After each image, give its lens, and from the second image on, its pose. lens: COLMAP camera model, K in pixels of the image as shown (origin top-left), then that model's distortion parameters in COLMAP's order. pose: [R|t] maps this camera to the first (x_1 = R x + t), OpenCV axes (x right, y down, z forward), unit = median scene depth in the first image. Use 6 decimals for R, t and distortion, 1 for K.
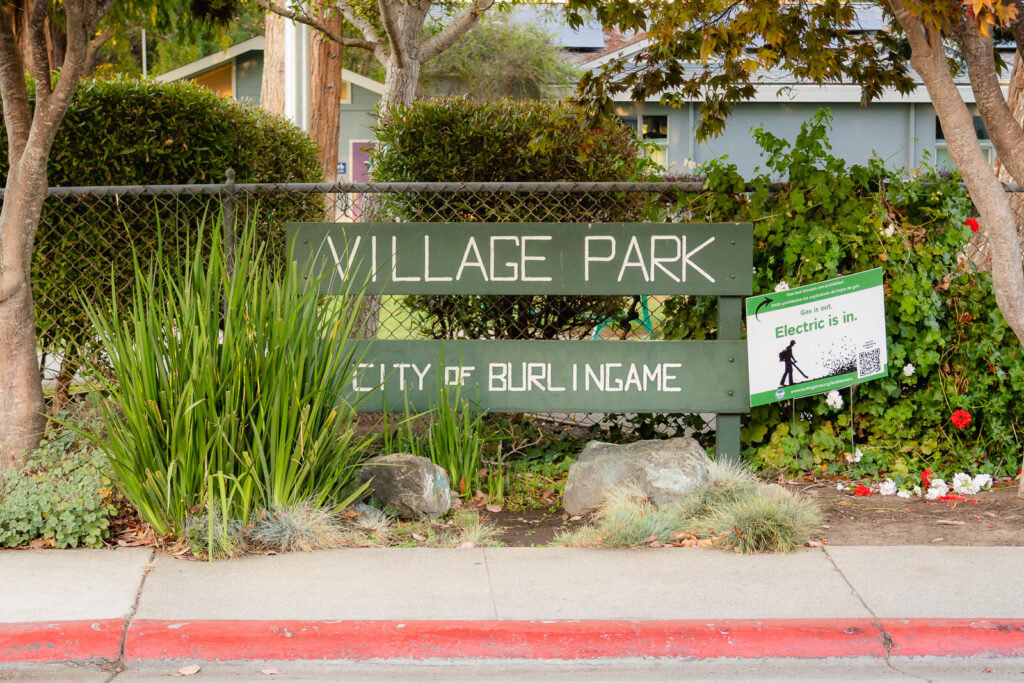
lens RADIAL K [[2570.3, 0, 468.6], [0, 2570.3, 342.2], [0, 0, 1]] dist [-0.040374, 0.672077]
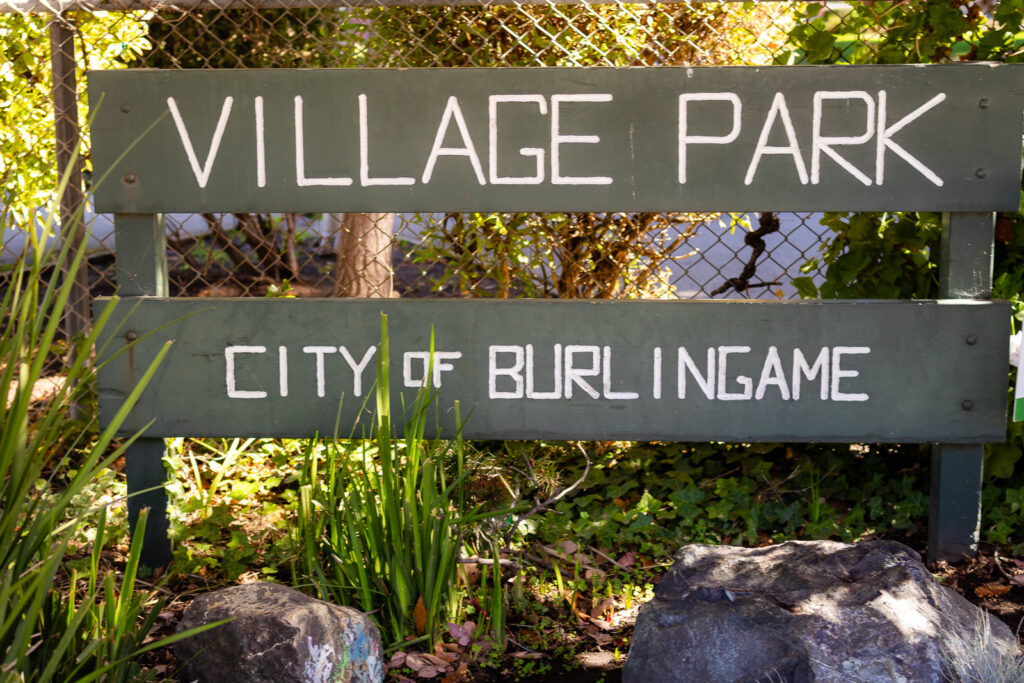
lens RADIAL K [[1748.3, 0, 512.0], [0, 1748.3, 341.5], [0, 0, 1]] dist [0.070853, -0.110590]
pose [[0.997577, 0.004725, -0.069405, 0.036711], [0.004393, 0.991421, 0.130631, -0.038105], [0.069427, -0.130619, 0.988999, 0.656900]]
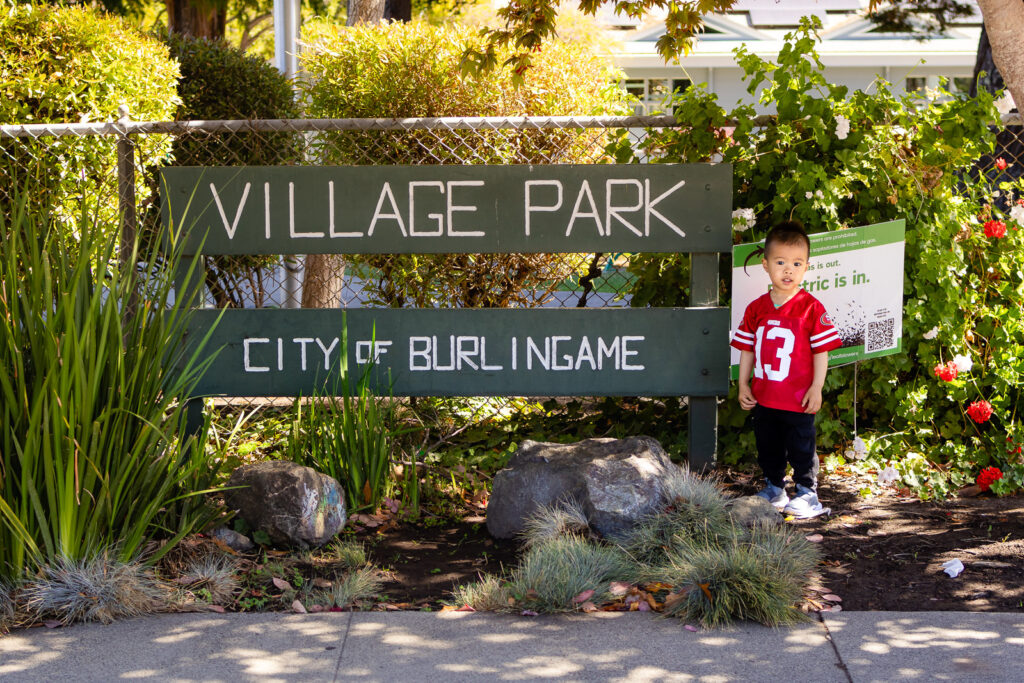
lens RADIAL K [[1748.3, 0, 512.0], [0, 1748.3, 341.5], [0, 0, 1]] dist [0.070853, -0.110590]
pose [[0.999545, -0.004020, -0.029881, 0.057457], [0.005602, 0.998576, 0.053060, -0.019791], [0.029625, -0.053203, 0.998144, 0.443620]]
